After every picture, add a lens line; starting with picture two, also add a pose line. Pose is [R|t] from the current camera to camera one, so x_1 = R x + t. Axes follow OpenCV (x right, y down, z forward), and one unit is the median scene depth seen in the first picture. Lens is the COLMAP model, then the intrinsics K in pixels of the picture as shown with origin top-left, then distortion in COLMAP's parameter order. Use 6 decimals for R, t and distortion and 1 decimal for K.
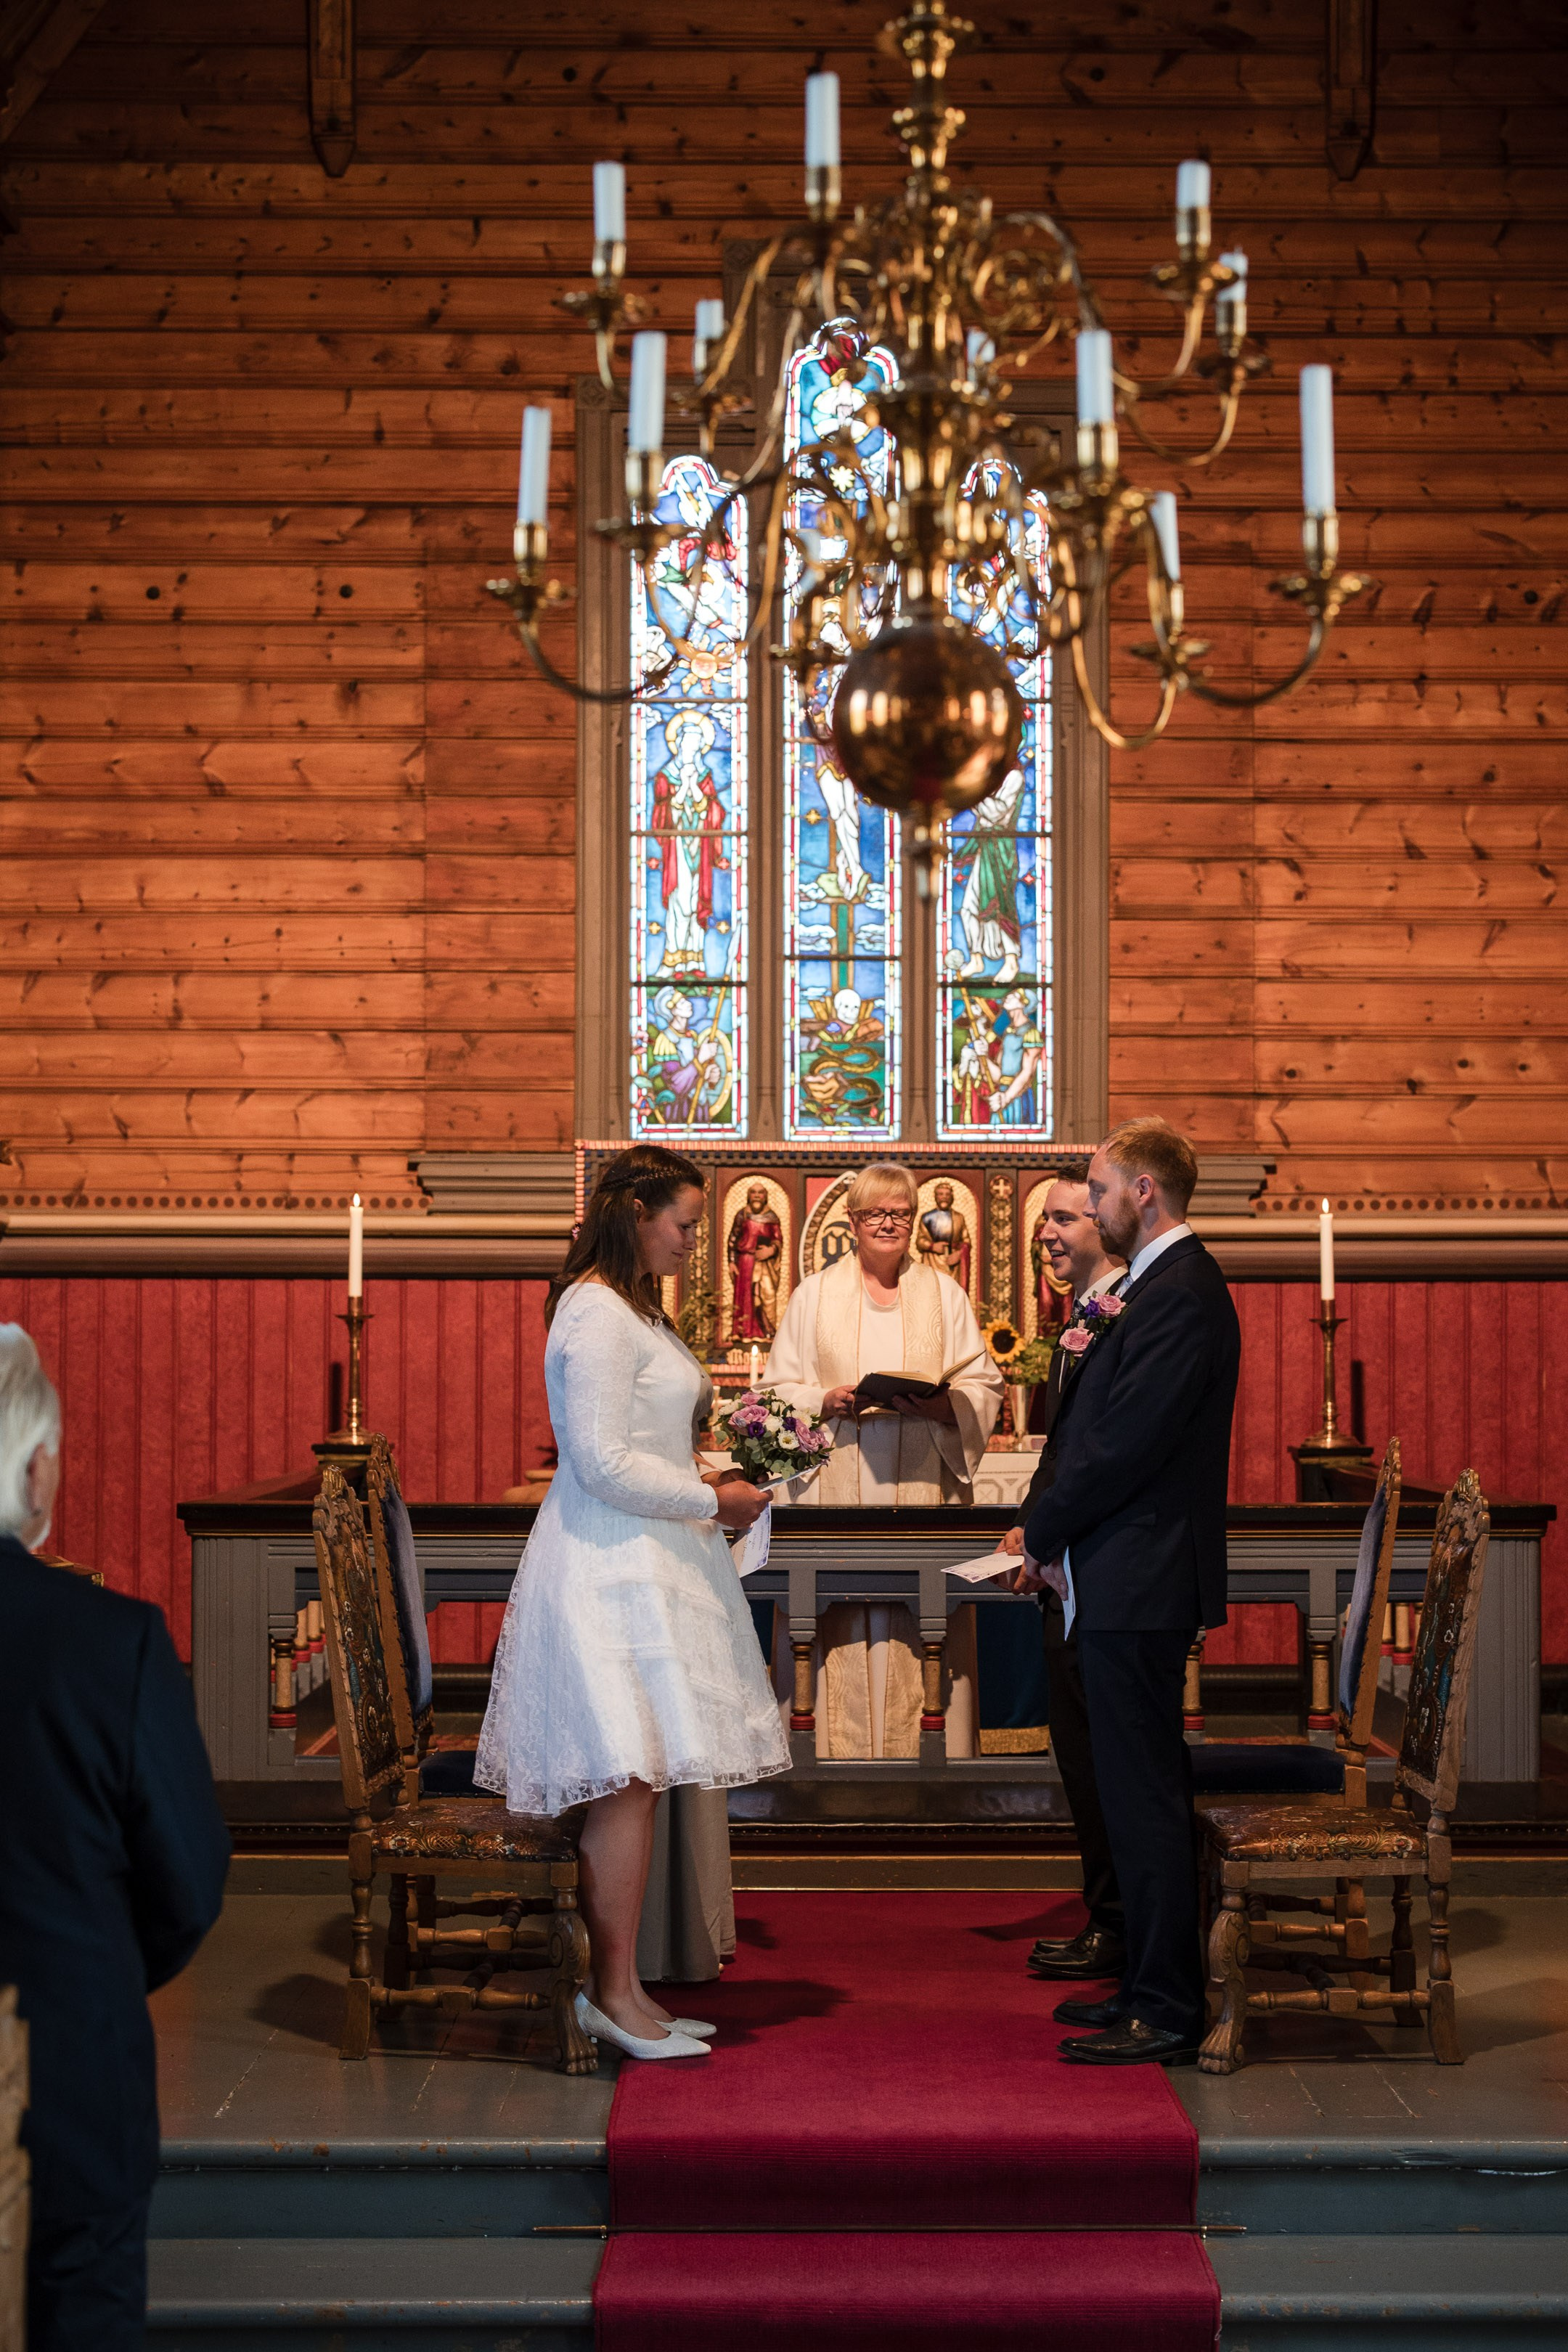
lens RADIAL K [[3487.0, 0, 784.0], [0, 3487.0, 1176.0], [0, 0, 1]] dist [0.027344, -0.027320]
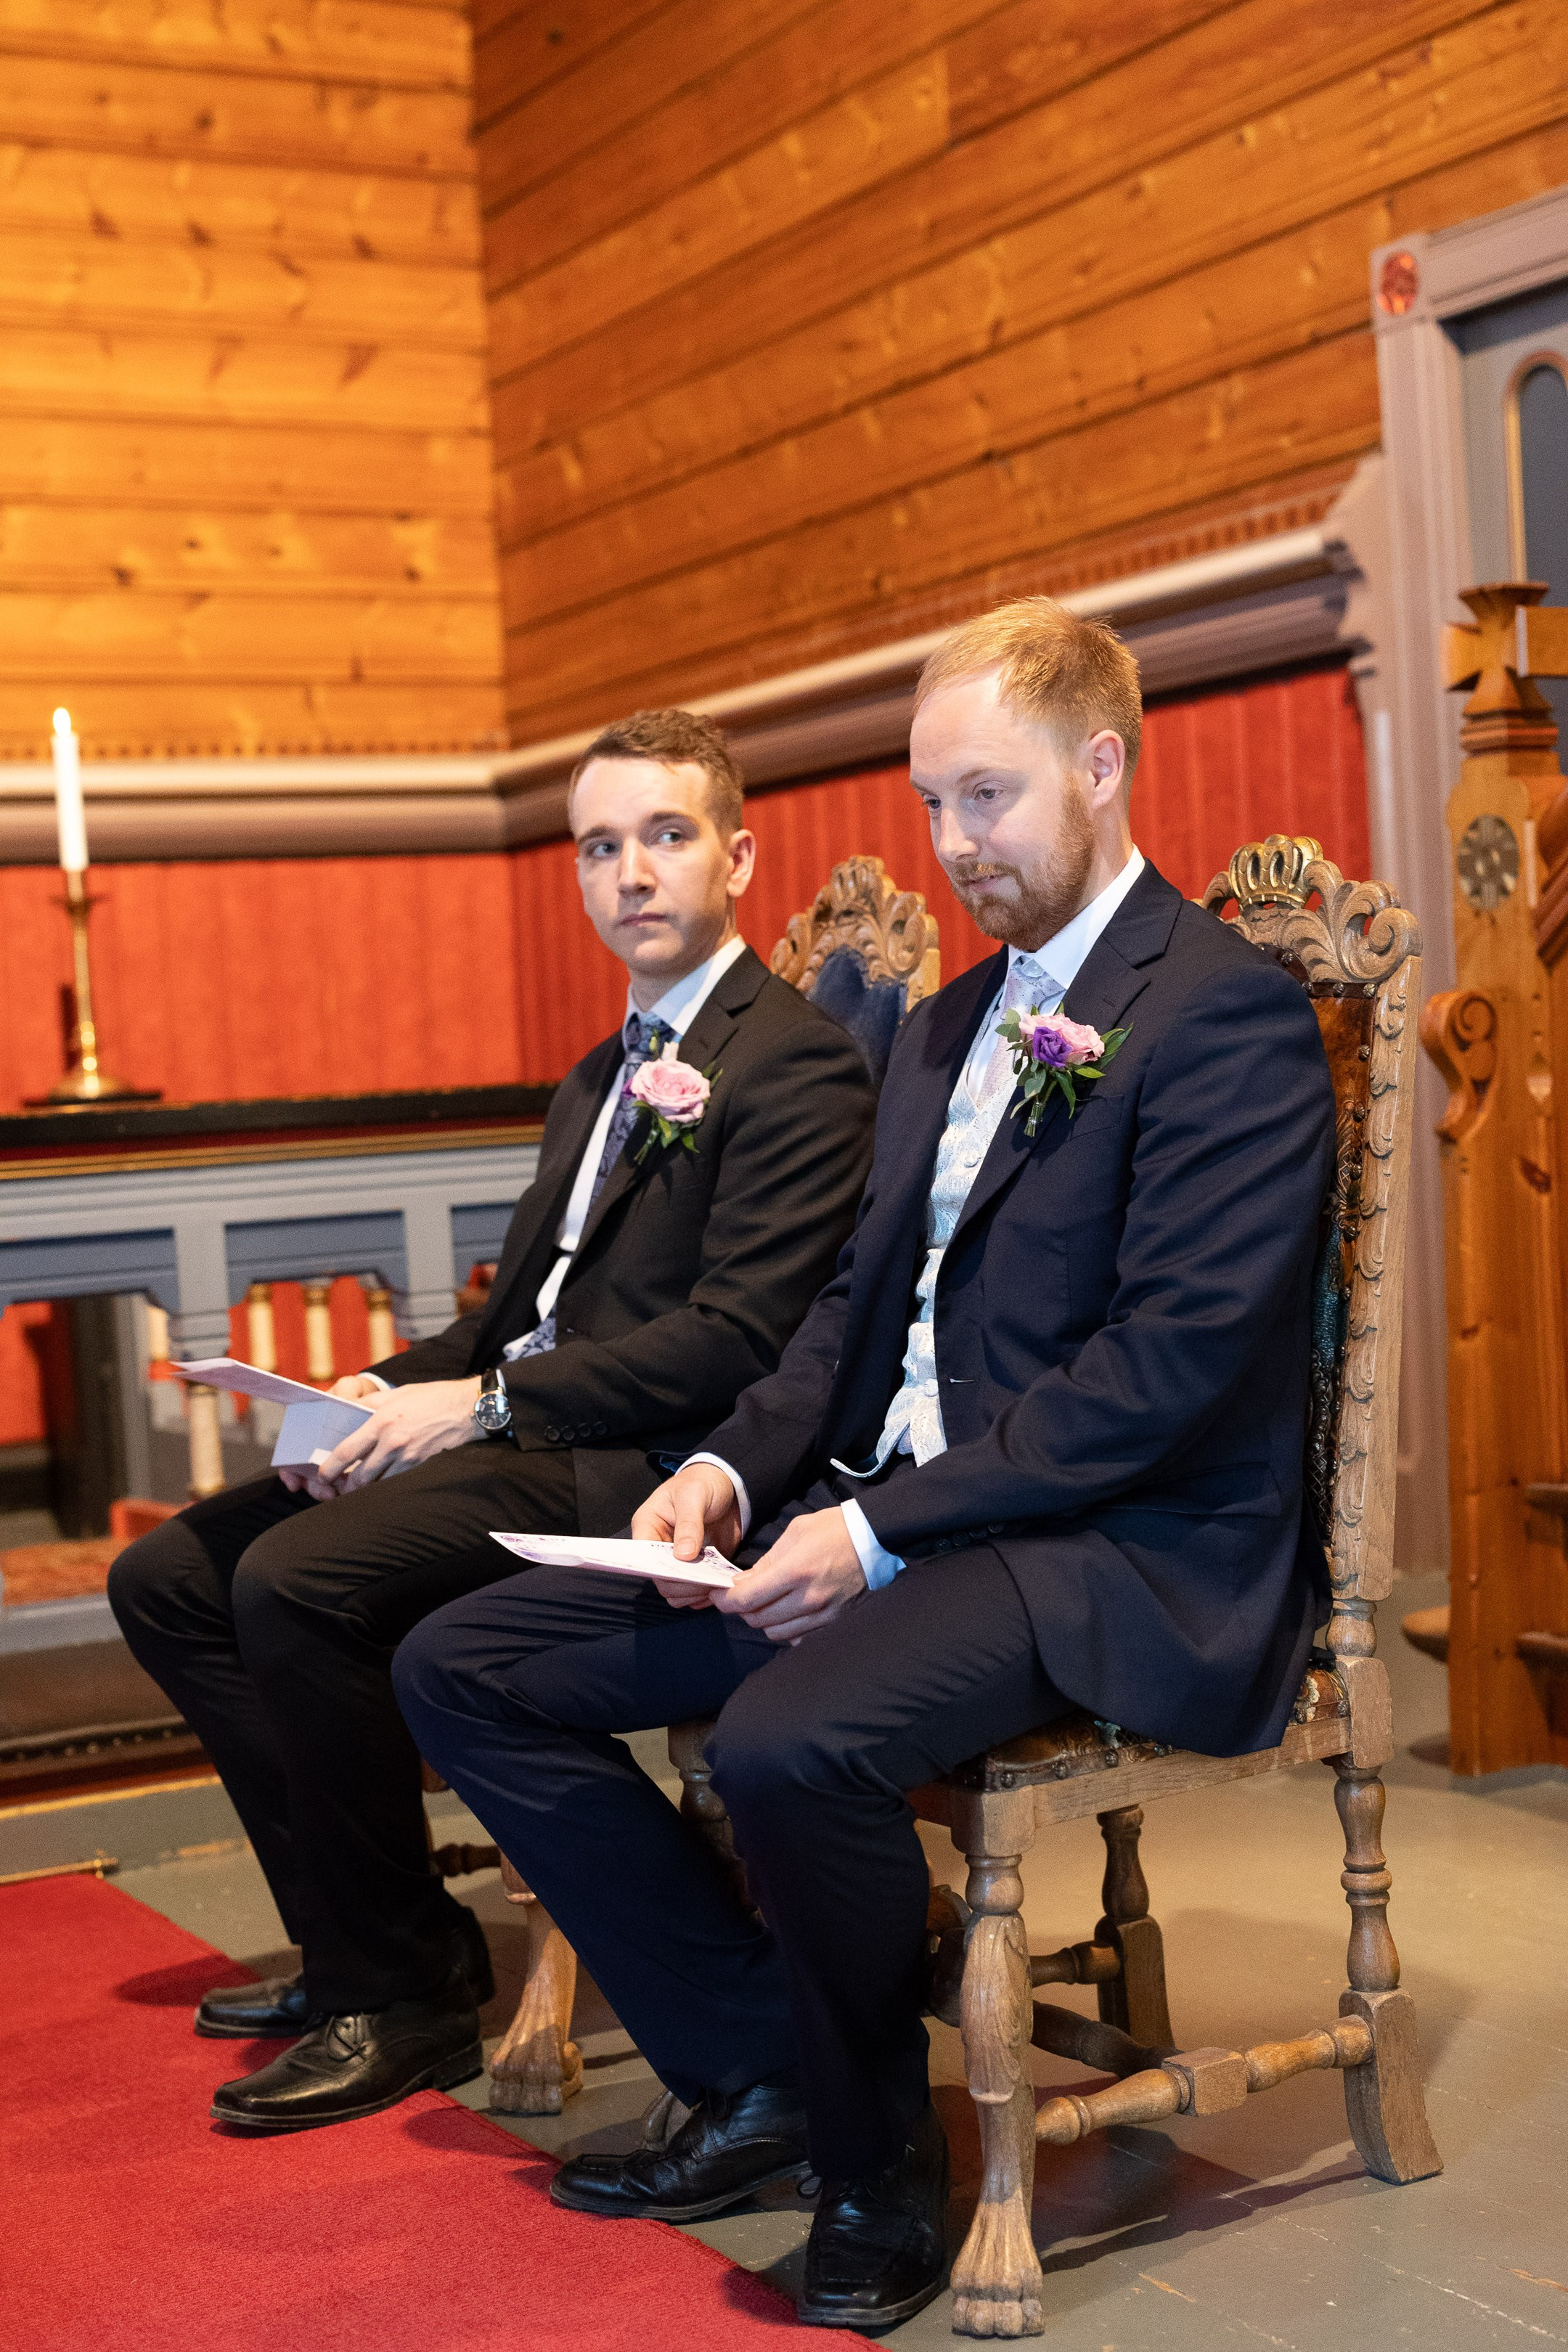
lens RADIAL K [[3487.0, 0, 784.0], [0, 3487.0, 1176.0], [0, 0, 1]] dist [0.027344, -0.027320]
pose [[0.875983, -0.062175, 0.478318, -0.038852], [0.035382, 0.997269, 0.064833, 0.050976], [-0.481043, -0.039869, 0.875790, 0.339504]]
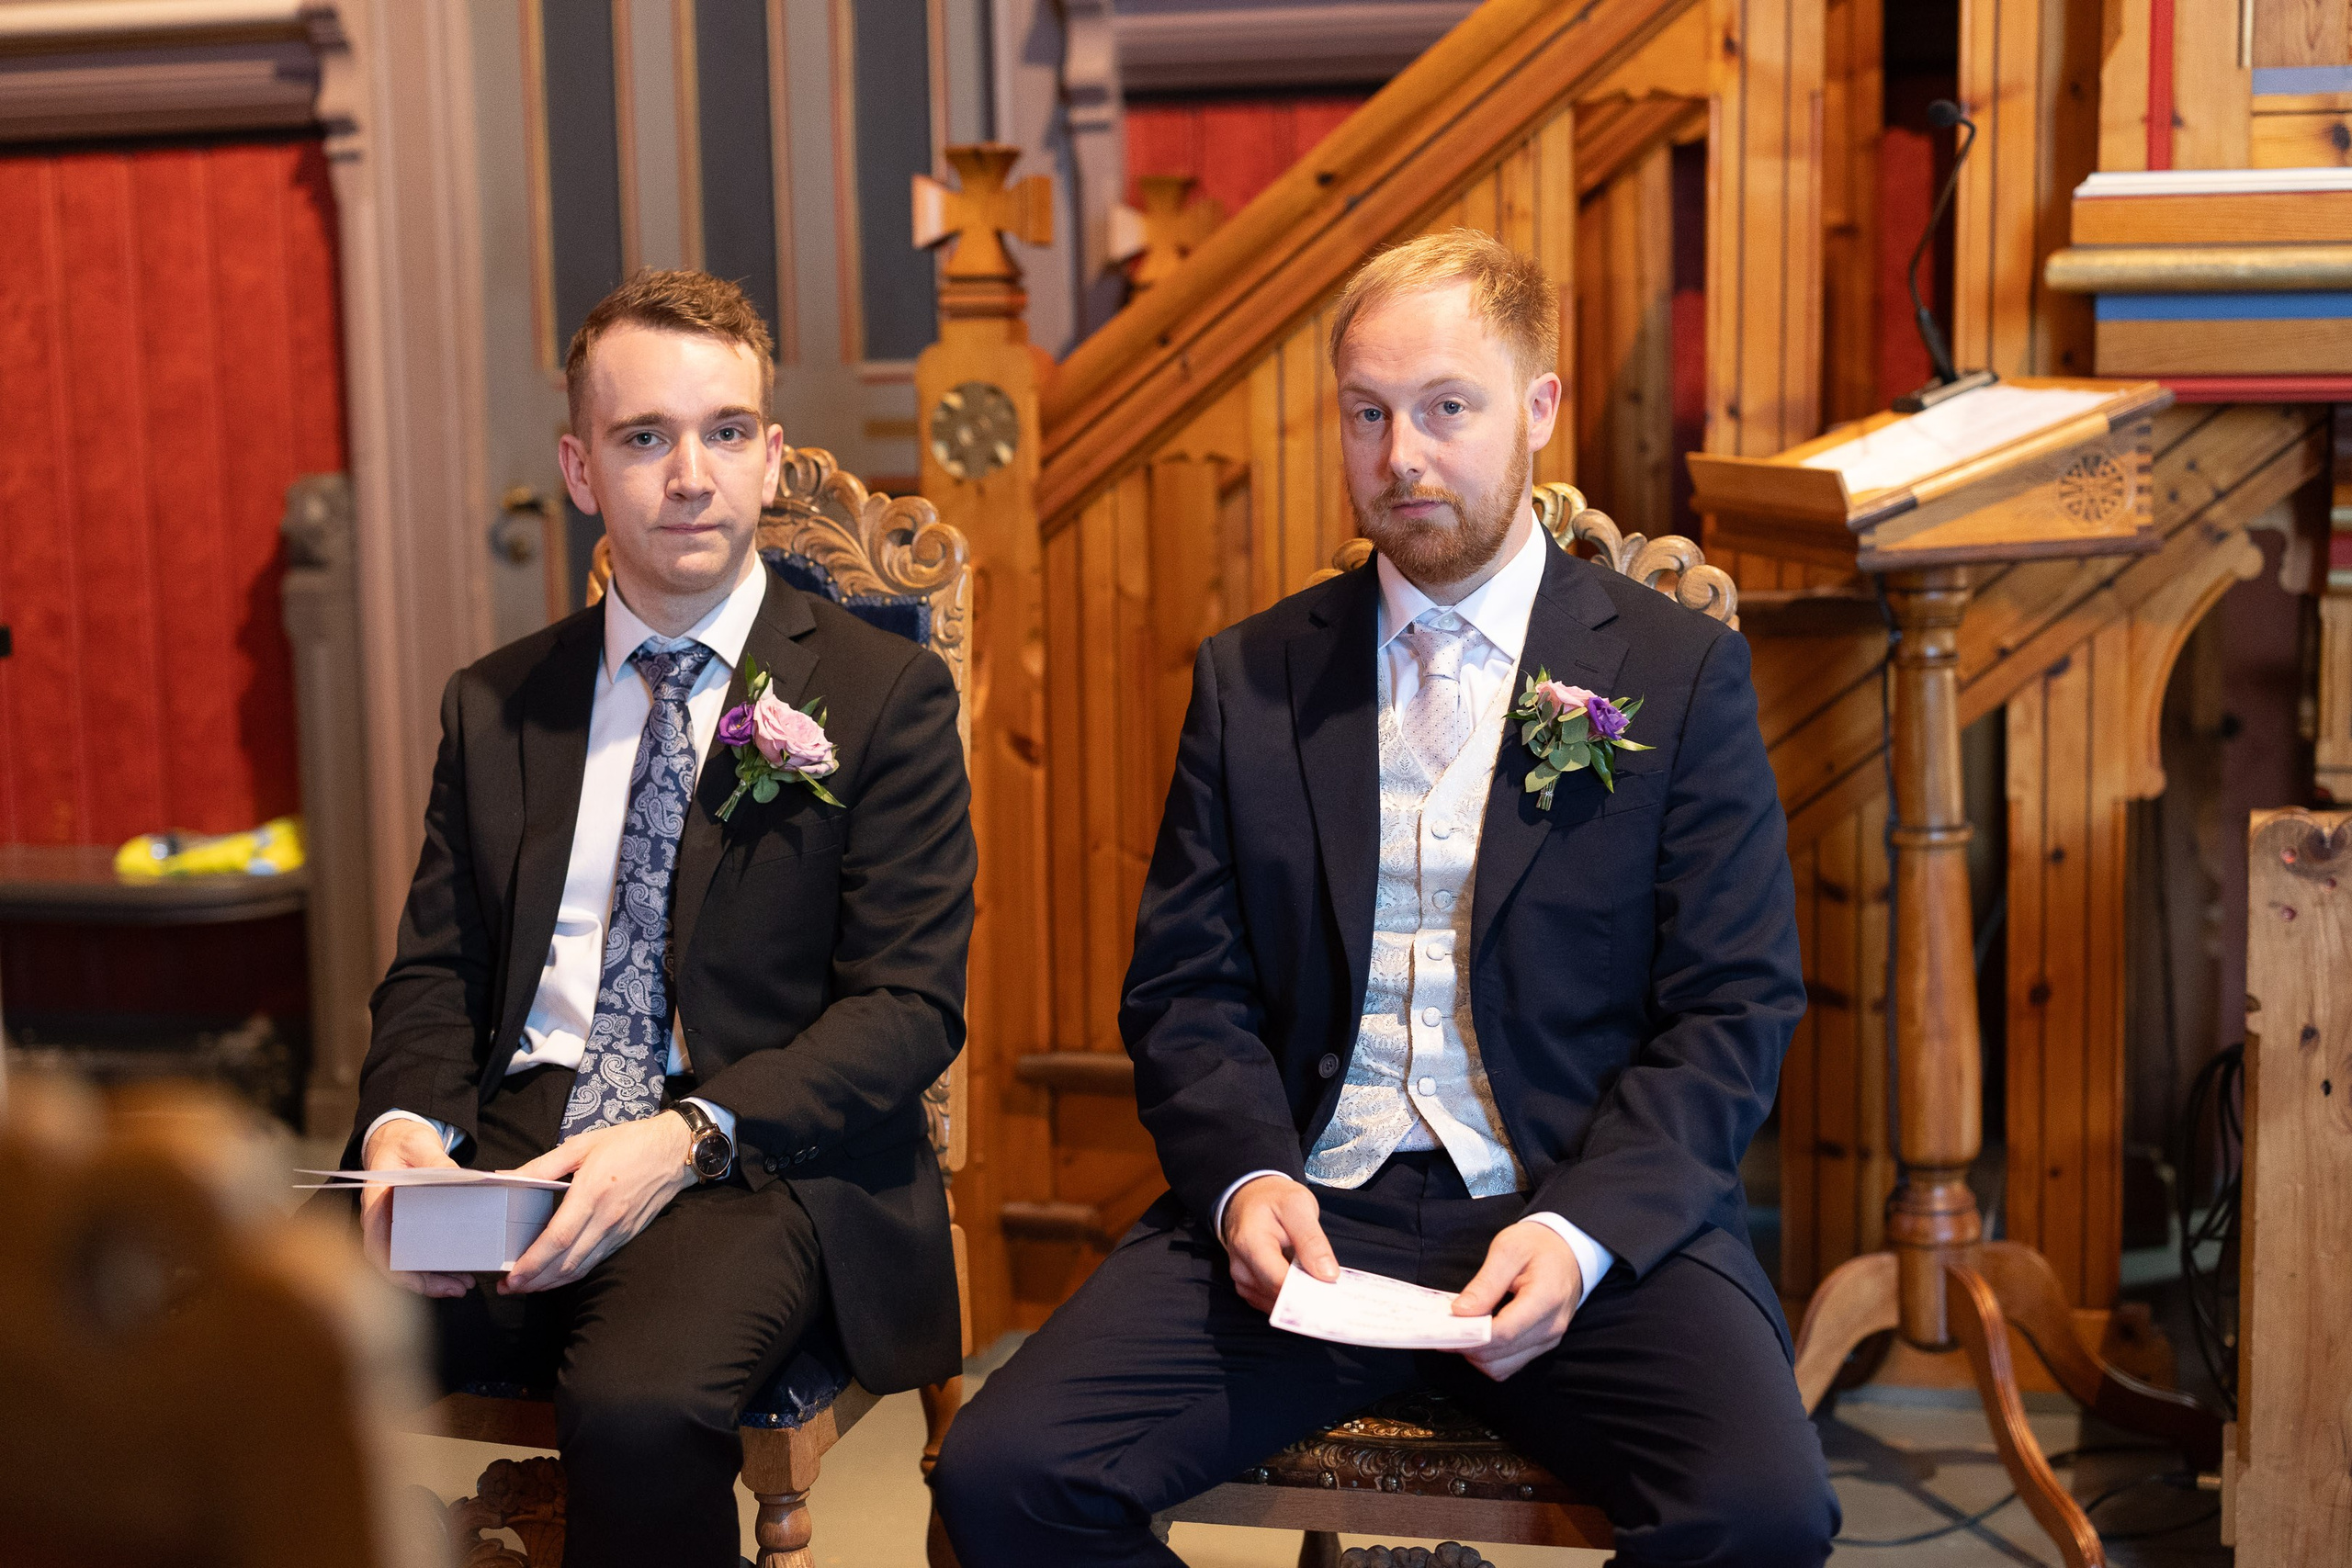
lens RADIAL K [[3486.7, 0, 1183.1], [0, 3486.7, 758.8], [0, 0, 1]] dist [0.027344, -0.027320]
pose [[0.254730, -0.121096, 0.959400, -0.101655], [-0.021451, 0.991176, 0.130802, 0.038125], [-0.966774, -0.053900, 0.249885, 0.450257]]
